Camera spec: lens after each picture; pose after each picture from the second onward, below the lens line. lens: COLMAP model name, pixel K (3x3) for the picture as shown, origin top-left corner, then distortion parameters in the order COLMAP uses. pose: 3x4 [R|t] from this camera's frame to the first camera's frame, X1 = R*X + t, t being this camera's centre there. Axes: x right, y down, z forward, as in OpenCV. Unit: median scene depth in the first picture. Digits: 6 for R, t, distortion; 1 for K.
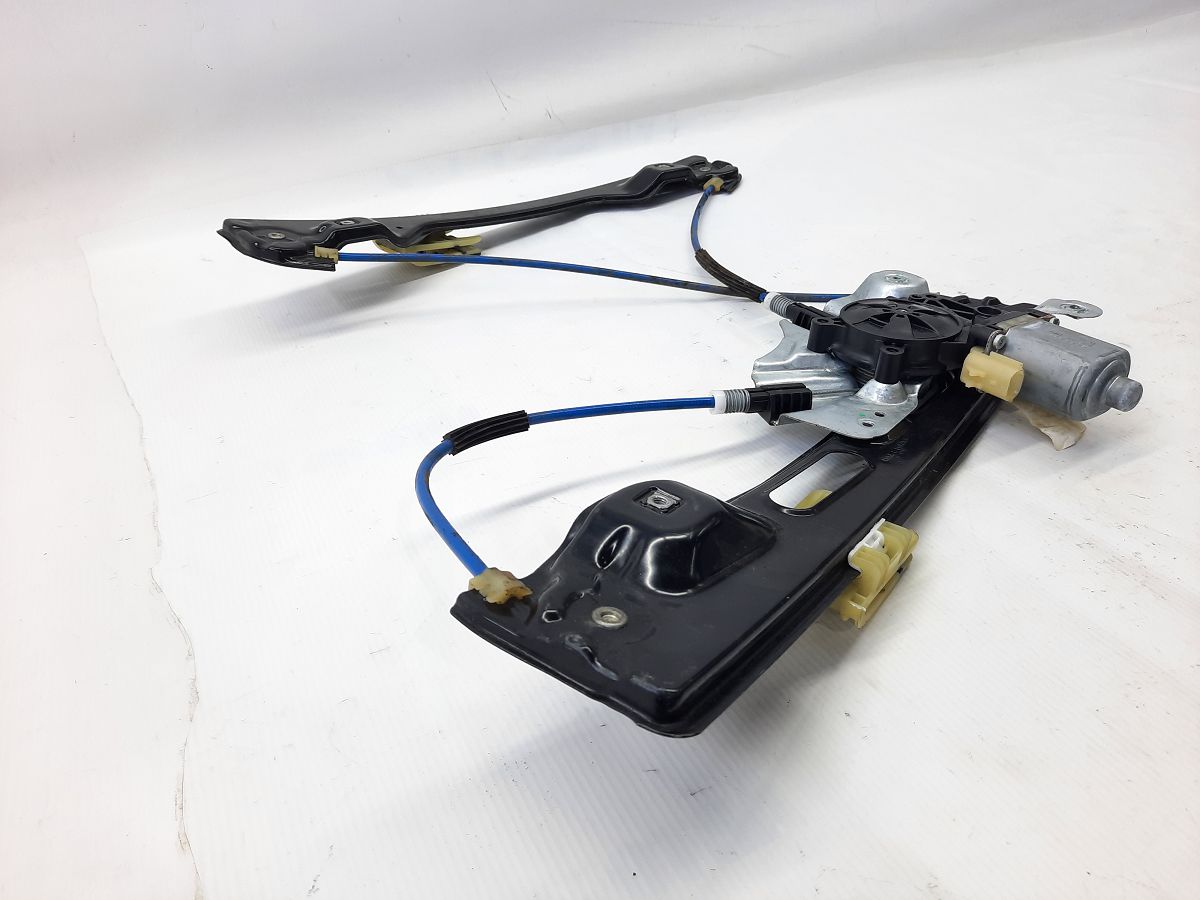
lens RADIAL K [[922.0, 0, 598.5], [0, 922.0, 446.9], [0, 0, 1]] dist [-0.010452, -0.008624]
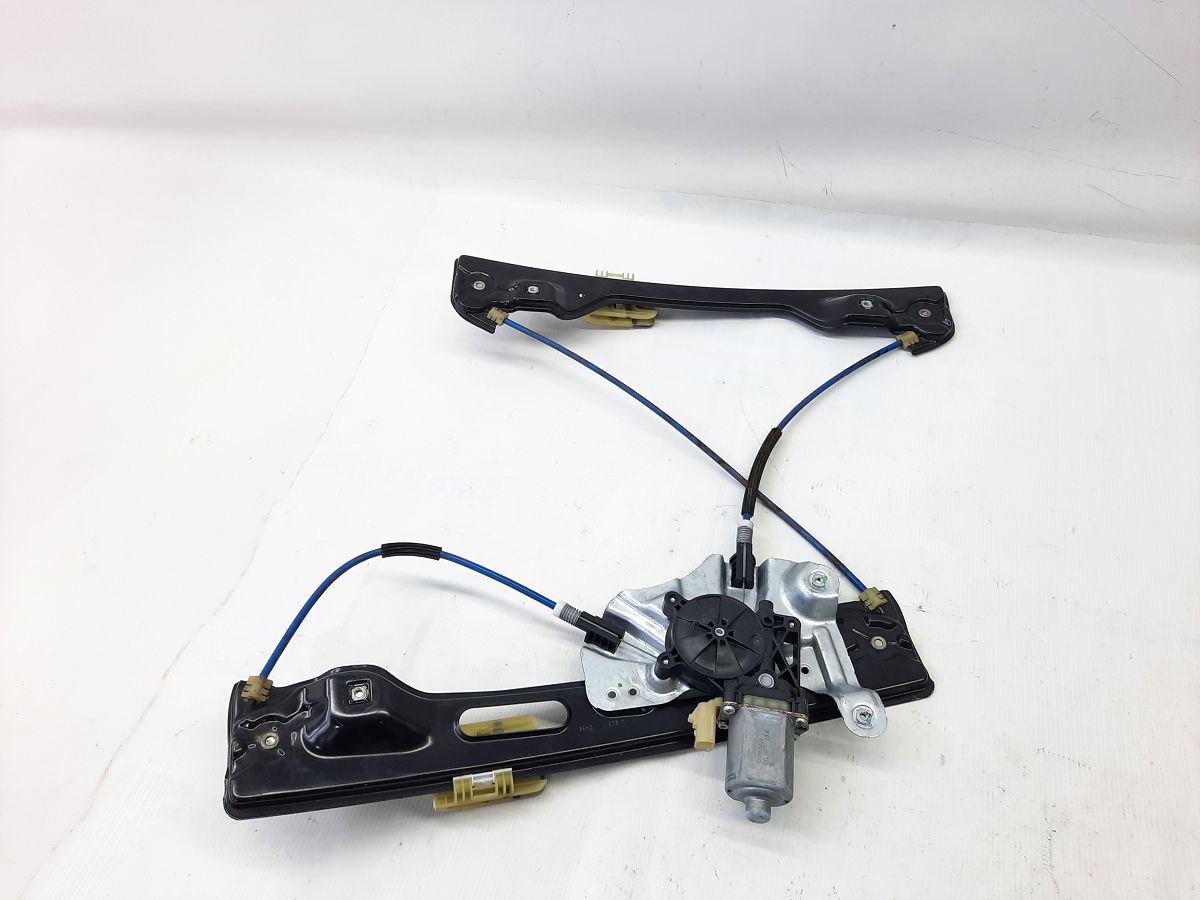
lens RADIAL K [[922.0, 0, 592.1], [0, 922.0, 450.3], [0, 0, 1]] dist [-0.010452, -0.008624]
pose [[0.735432, 0.525005, -0.428380, 0.499577], [-0.337614, 0.832052, 0.440121, -0.693764], [0.587500, -0.179052, 0.789166, -0.033840]]
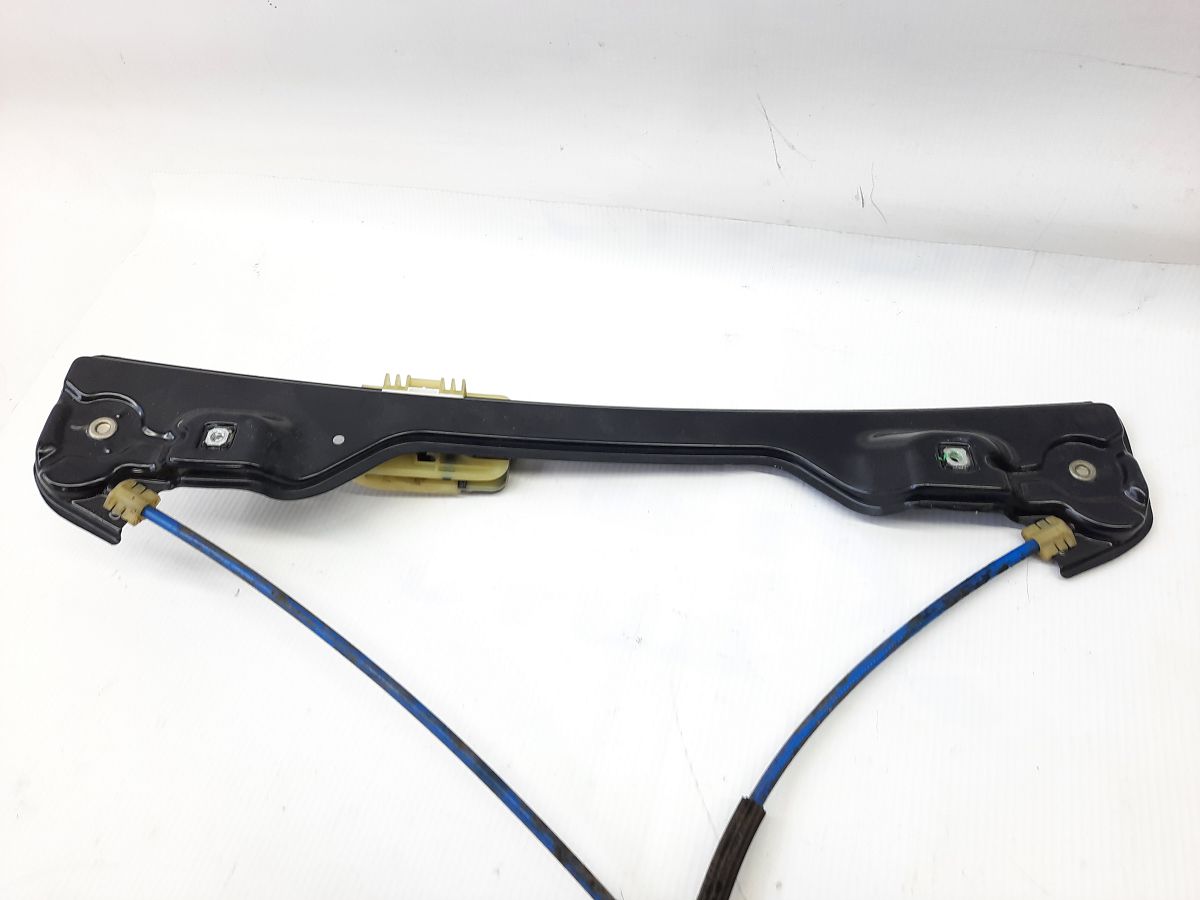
lens RADIAL K [[922.0, 0, 611.4], [0, 922.0, 453.0], [0, 0, 1]] dist [-0.010452, -0.008624]
pose [[0.741812, 0.524409, -0.417983, 0.181473], [-0.322202, 0.825346, 0.463669, -0.622846], [0.588133, -0.209281, 0.781218, 0.714460]]
